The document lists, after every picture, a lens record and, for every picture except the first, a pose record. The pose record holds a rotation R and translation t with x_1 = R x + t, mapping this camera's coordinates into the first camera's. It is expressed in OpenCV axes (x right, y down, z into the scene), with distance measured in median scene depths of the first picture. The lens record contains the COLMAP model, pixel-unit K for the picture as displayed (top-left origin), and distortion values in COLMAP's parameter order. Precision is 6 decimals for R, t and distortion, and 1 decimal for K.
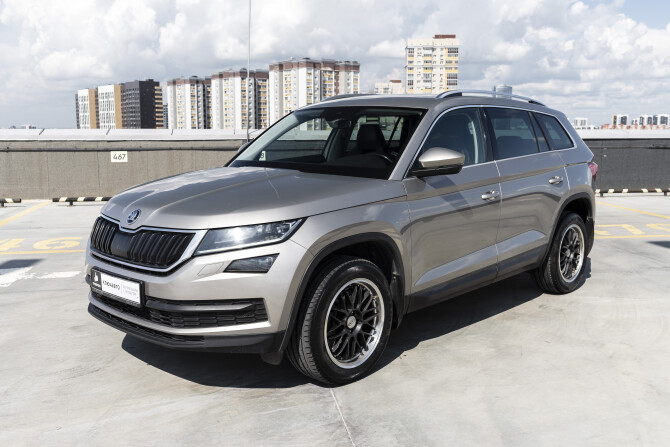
lens RADIAL K [[649.5, 0, 336.0], [0, 649.5, 223.6], [0, 0, 1]] dist [0.015429, 0.000000]
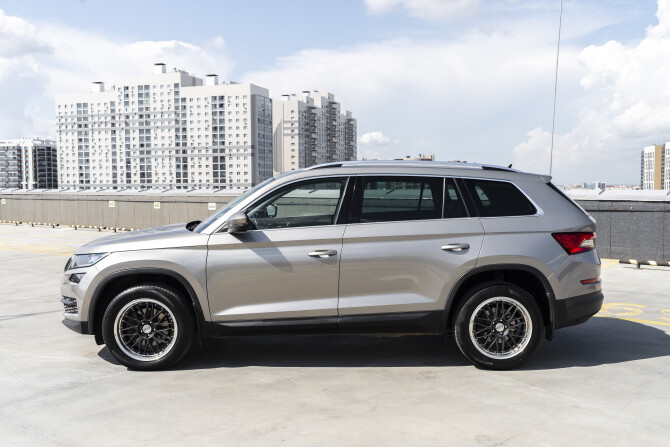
lens RADIAL K [[649.5, 0, 338.6], [0, 649.5, 223.8], [0, 0, 1]] dist [0.015429, 0.000000]
pose [[0.708673, 0.041461, -0.704318, 1.108183], [-0.106256, 0.993158, -0.048449, -0.043964], [0.697490, 0.109172, 0.708230, 0.216928]]
